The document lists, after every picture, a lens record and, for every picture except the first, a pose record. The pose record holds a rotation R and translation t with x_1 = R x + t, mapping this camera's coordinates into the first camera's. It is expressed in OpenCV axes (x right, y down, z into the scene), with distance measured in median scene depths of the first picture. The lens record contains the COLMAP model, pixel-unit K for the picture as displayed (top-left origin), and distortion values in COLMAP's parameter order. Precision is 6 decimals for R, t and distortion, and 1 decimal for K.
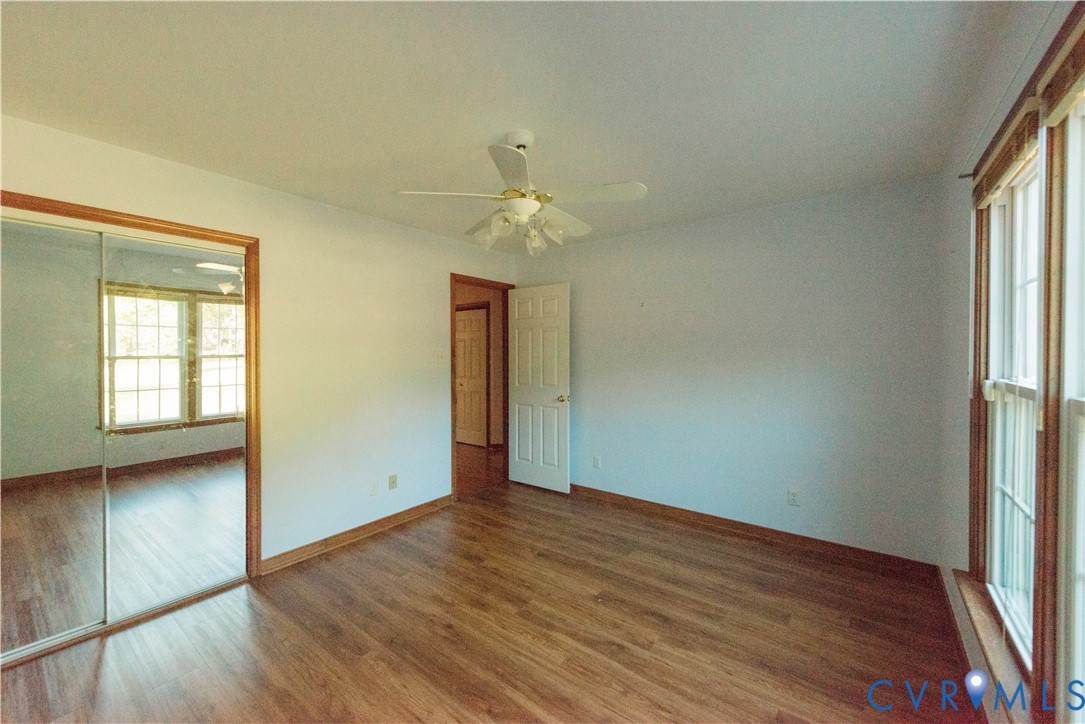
lens RADIAL K [[425.0, 0, 535.3], [0, 425.0, 353.3], [0, 0, 1]] dist [0.012630, -0.000165]
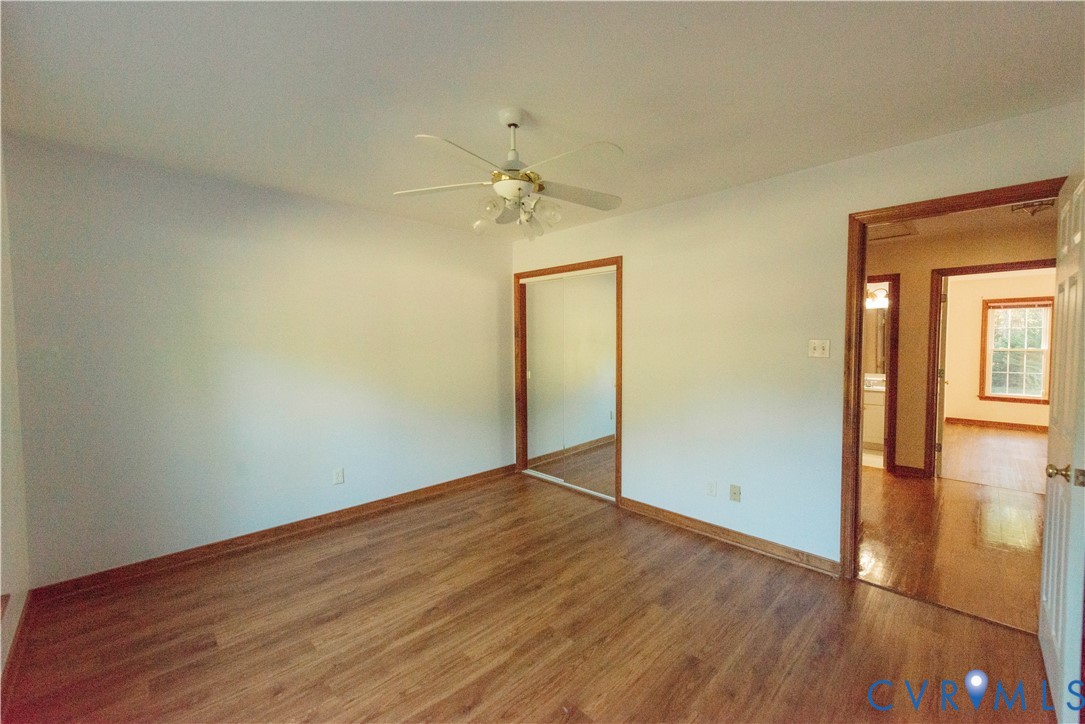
lens RADIAL K [[425.6, 0, 543.1], [0, 425.6, 358.3], [0, 0, 1]] dist [0.010313, -0.000624]
pose [[-0.121299, 0.042650, -0.991699, 0.833411], [-0.003627, 0.999051, 0.043409, -0.010002], [0.992609, 0.008862, -0.121029, 1.077439]]
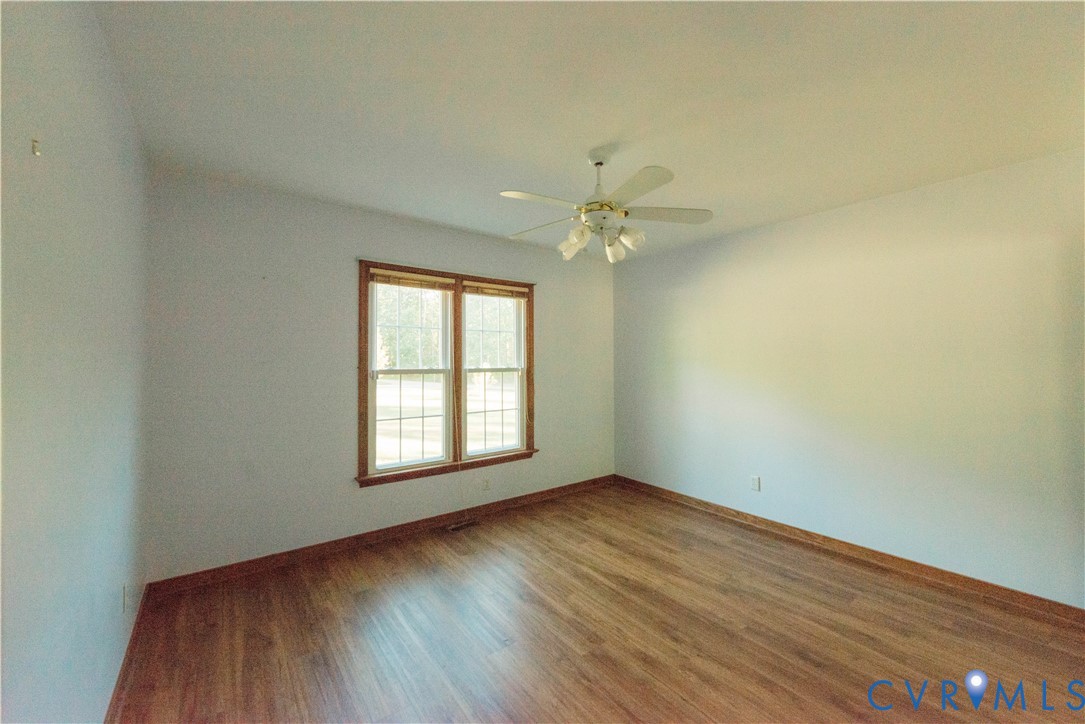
lens RADIAL K [[425.6, 0, 543.1], [0, 425.6, 358.3], [0, 0, 1]] dist [0.010313, -0.000624]
pose [[-0.969949, 0.006897, 0.243209, -0.142059], [0.005629, 0.999967, -0.005909, 0.015360], [-0.243241, -0.004363, -0.969956, 1.885586]]
